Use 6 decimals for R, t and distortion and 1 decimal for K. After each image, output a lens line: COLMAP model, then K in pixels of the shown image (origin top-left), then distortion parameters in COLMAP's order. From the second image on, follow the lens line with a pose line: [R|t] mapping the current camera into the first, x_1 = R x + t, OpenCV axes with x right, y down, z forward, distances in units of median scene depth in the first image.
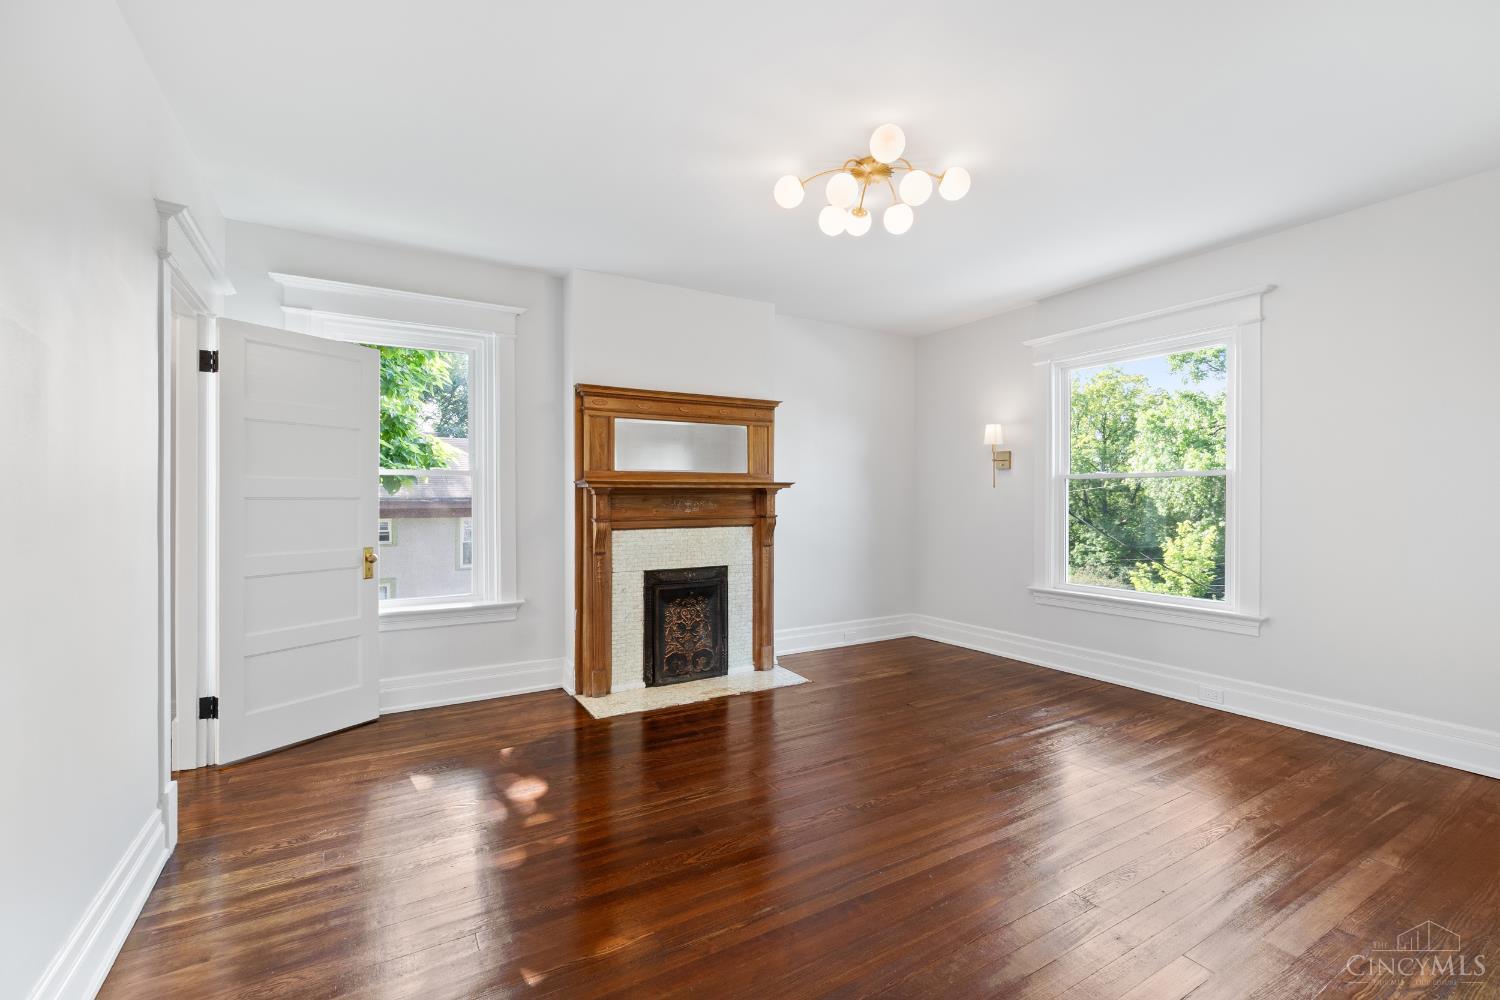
lens RADIAL K [[642.5, 0, 745.5], [0, 642.5, 499.5], [0, 0, 1]] dist [-0.004335, 0.000051]
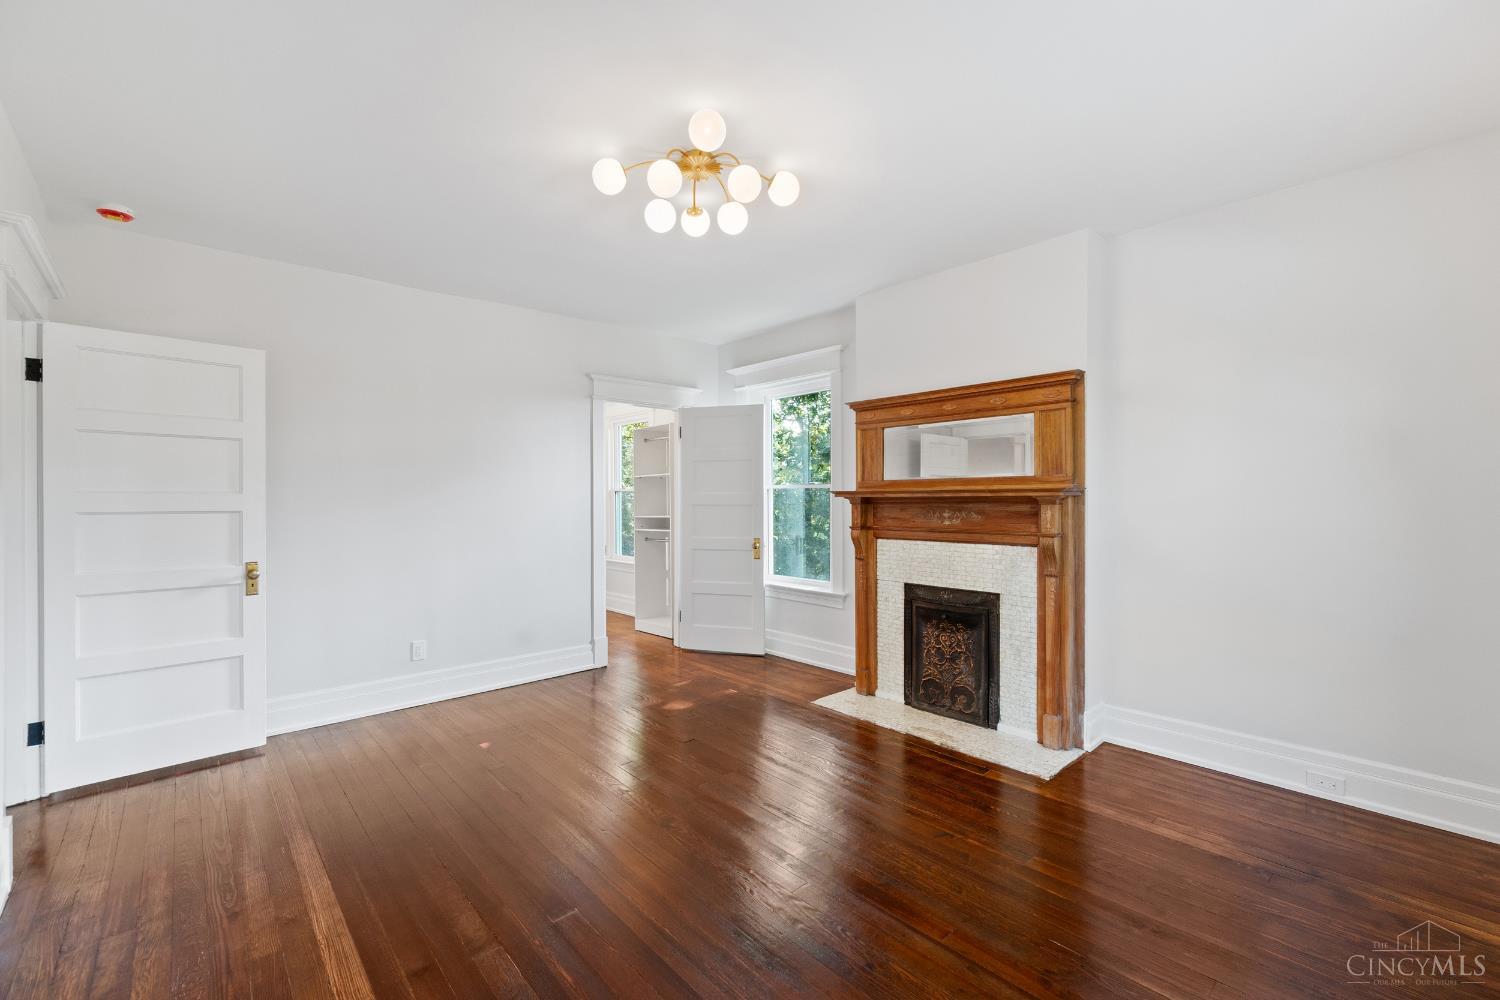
lens RADIAL K [[642.5, 0, 745.5], [0, 642.5, 499.5], [0, 0, 1]] dist [-0.004335, 0.000051]
pose [[0.201696, 0.004519, -0.979438, 0.727098], [-0.001147, 0.999990, 0.004378, -0.017734], [0.979448, 0.000240, 0.201699, 0.564248]]
